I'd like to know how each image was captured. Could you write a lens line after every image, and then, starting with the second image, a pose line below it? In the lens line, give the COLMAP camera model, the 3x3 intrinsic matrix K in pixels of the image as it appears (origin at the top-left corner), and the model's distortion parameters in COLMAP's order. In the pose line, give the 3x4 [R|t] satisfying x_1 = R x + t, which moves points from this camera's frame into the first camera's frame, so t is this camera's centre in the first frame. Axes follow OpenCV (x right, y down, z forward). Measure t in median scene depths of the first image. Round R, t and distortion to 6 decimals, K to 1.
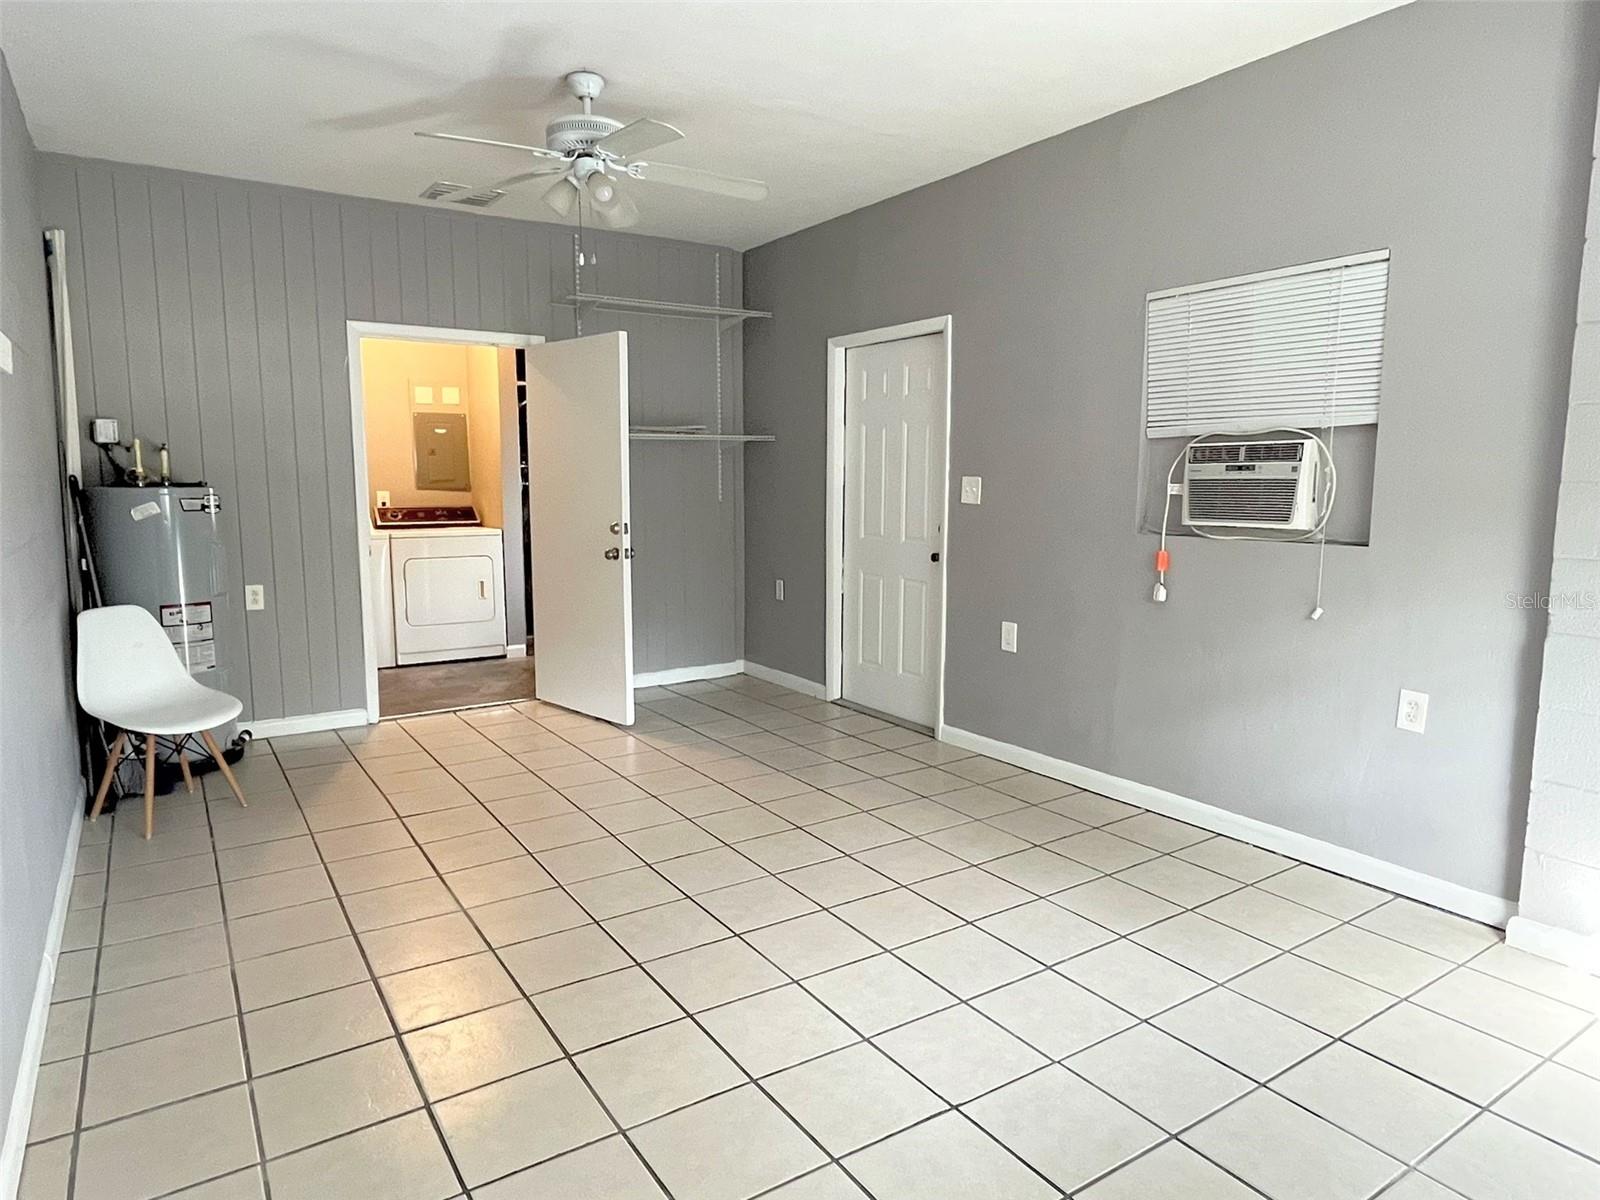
lens RADIAL K [[955.1, 0, 796.8], [0, 955.1, 602.3], [0, 0, 1]] dist [0.000276, -0.000540]
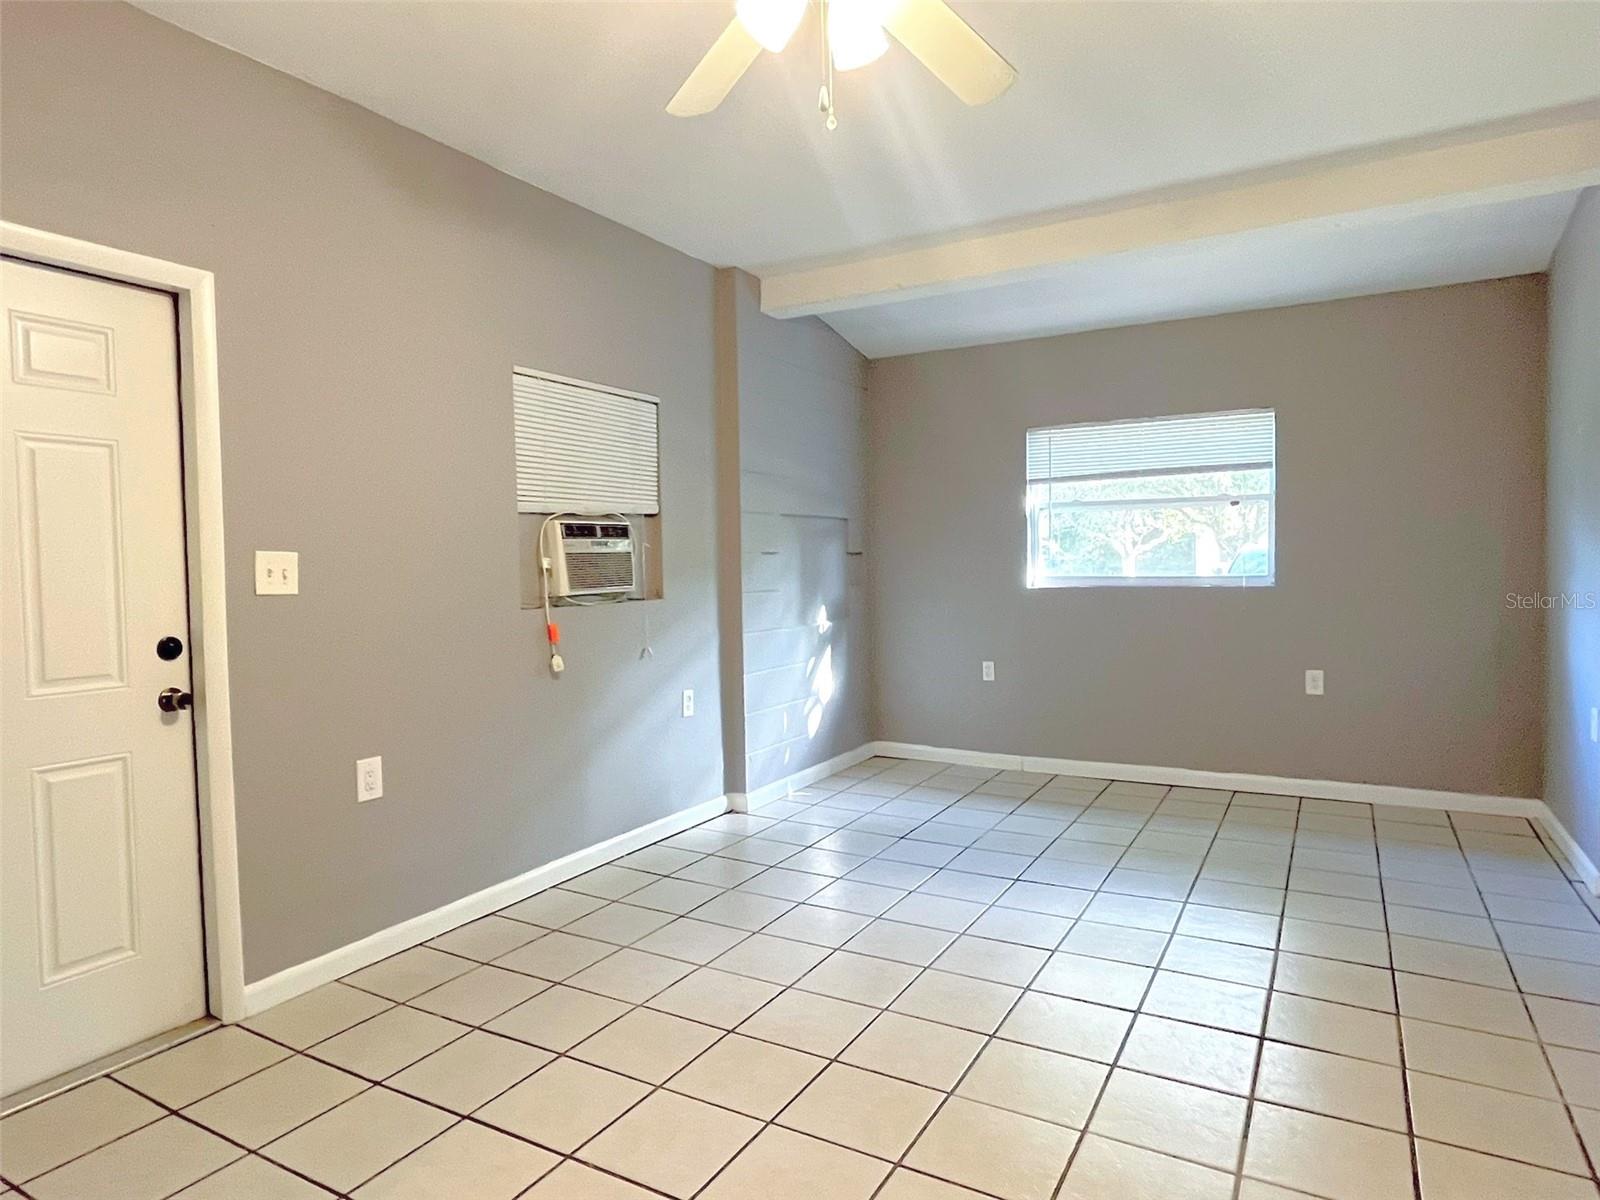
lens RADIAL K [[955.1, 0, 796.6], [0, 955.1, 595.6], [0, 0, 1]] dist [0.000276, -0.000540]
pose [[-0.451837, -0.032609, 0.891504, -0.667643], [0.124770, 0.987199, 0.099346, -0.157350], [-0.883332, 0.156121, -0.441984, 1.264555]]
